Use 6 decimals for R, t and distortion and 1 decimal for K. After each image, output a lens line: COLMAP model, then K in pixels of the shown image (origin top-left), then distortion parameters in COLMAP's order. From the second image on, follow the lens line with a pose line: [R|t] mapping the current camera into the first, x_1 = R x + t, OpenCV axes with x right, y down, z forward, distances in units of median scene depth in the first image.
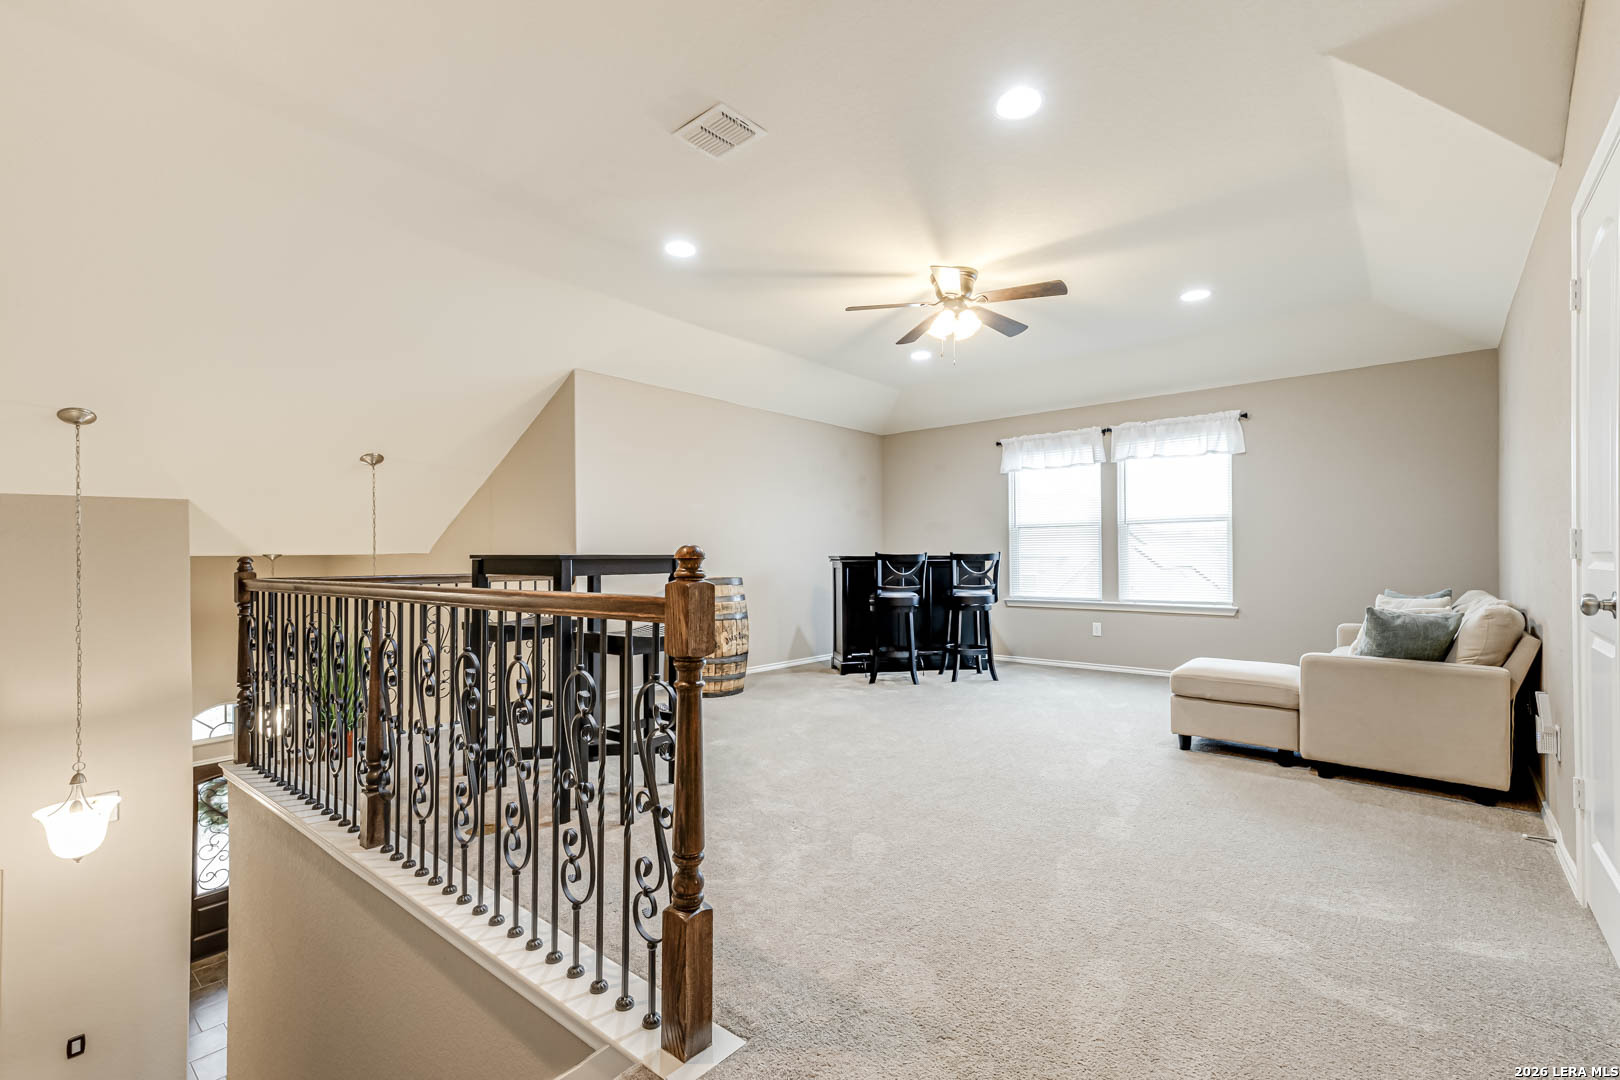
lens RADIAL K [[725.3, 0, 814.5], [0, 725.3, 548.4], [0, 0, 1]] dist [0.027931, -0.001027]
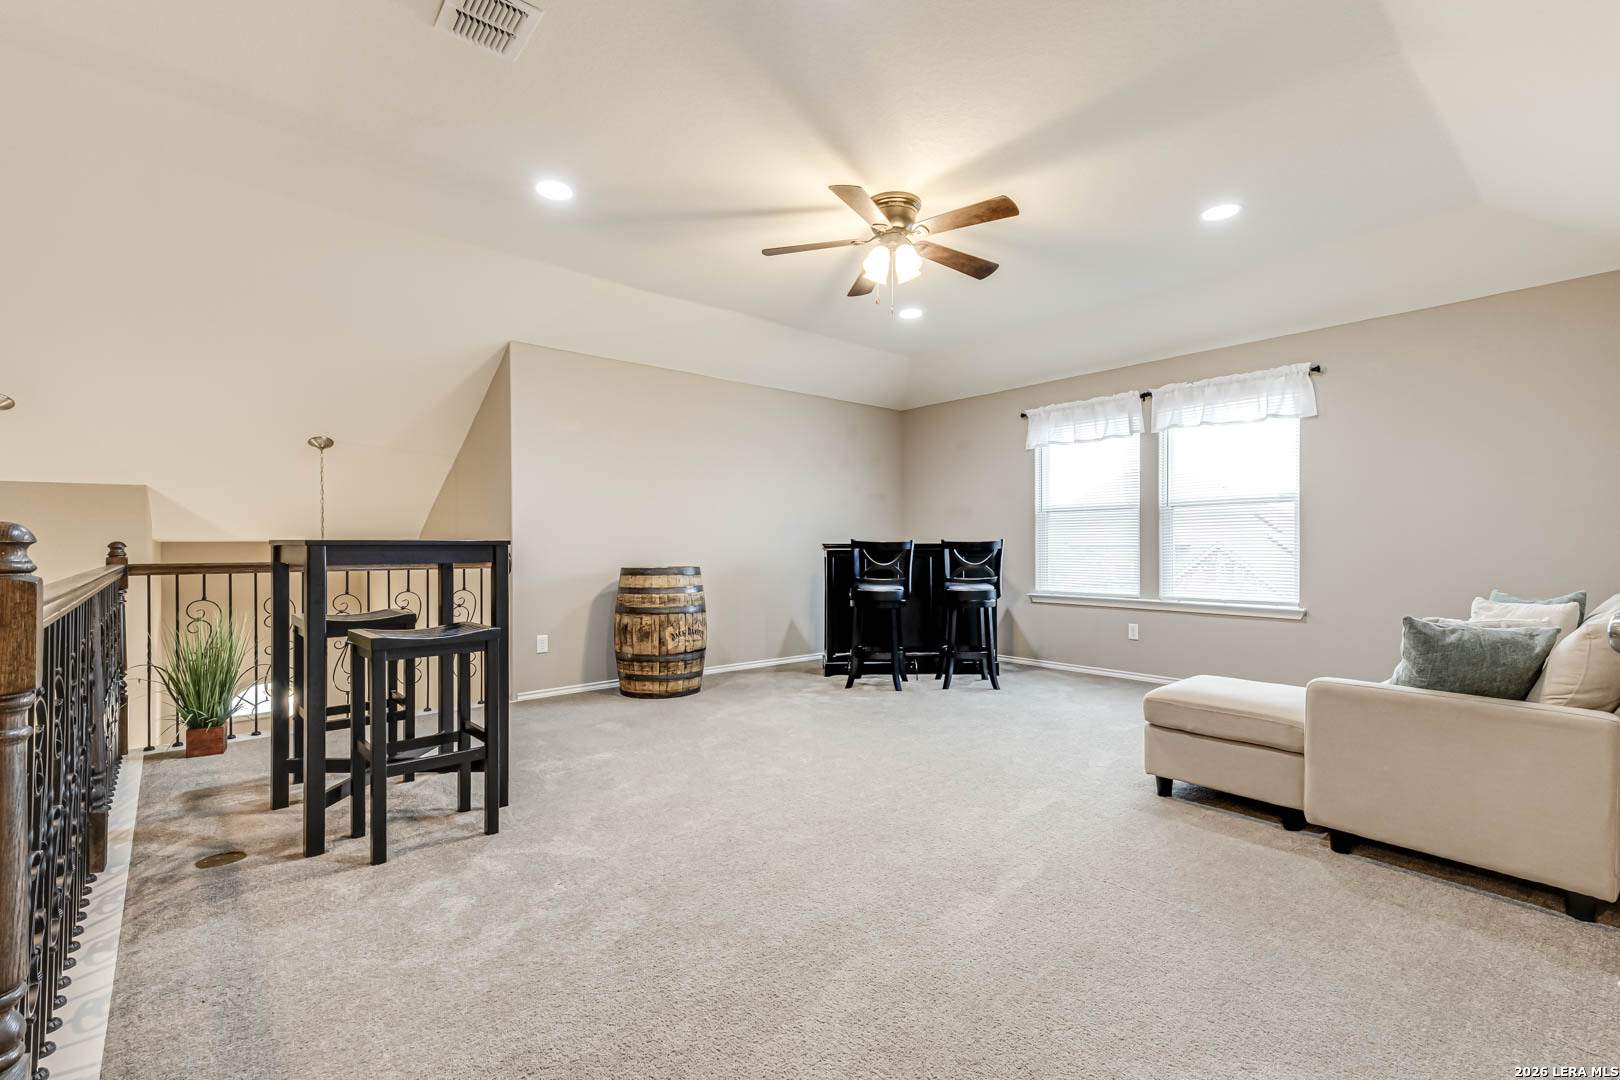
lens RADIAL K [[725.3, 0, 810.5], [0, 725.3, 544.9], [0, 0, 1]] dist [0.027931, -0.001027]
pose [[0.986981, 0.003384, -0.160802, 0.211026], [-0.001655, 0.999939, 0.010884, 0.002759], [0.160829, -0.010476, 0.986927, 0.146708]]
